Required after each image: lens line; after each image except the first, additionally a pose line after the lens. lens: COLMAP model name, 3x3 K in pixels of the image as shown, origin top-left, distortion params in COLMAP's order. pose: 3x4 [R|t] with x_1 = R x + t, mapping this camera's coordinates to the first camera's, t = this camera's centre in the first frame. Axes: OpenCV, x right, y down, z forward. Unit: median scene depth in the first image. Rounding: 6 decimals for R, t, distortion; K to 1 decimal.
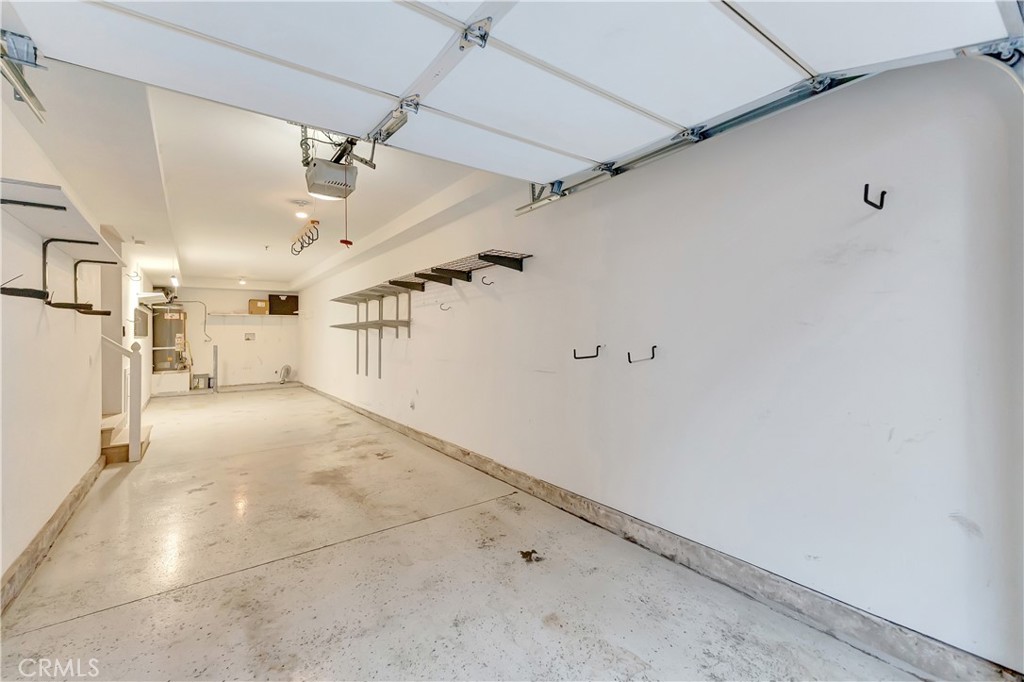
lens RADIAL K [[447.0, 0, 512.7], [0, 447.0, 332.8], [0, 0, 1]] dist [0.009449, 0.000374]
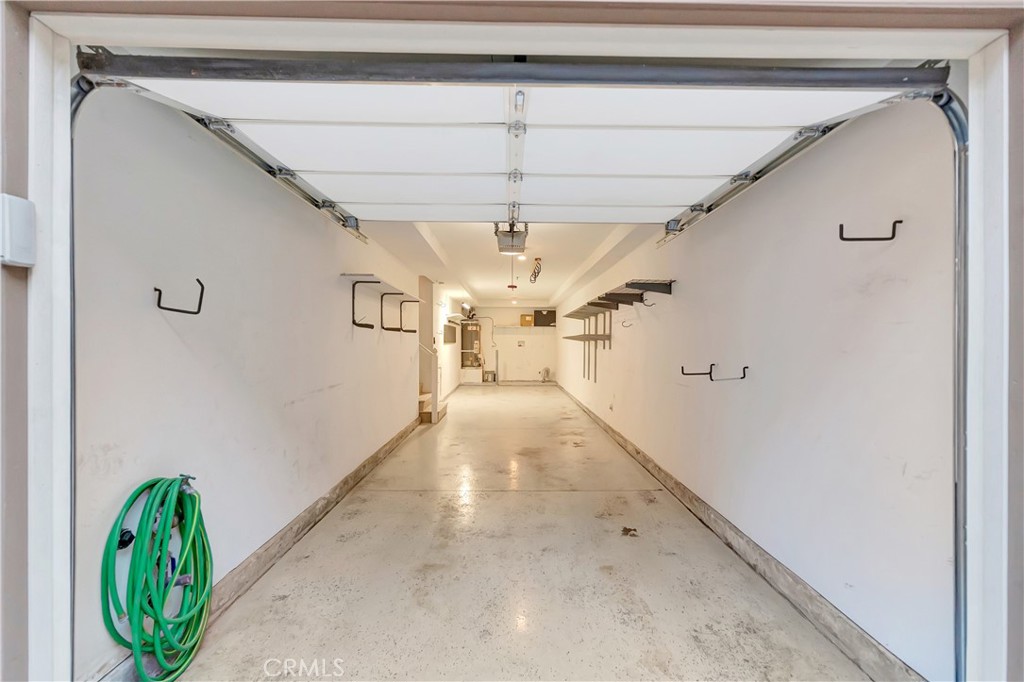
lens RADIAL K [[447.0, 0, 512.7], [0, 447.0, 332.8], [0, 0, 1]] dist [0.009449, 0.000374]
pose [[0.814276, 0.005896, -0.580447, 0.285049], [-0.014546, 0.999842, -0.010249, -0.018810], [0.580295, 0.016788, 0.814233, -0.116750]]
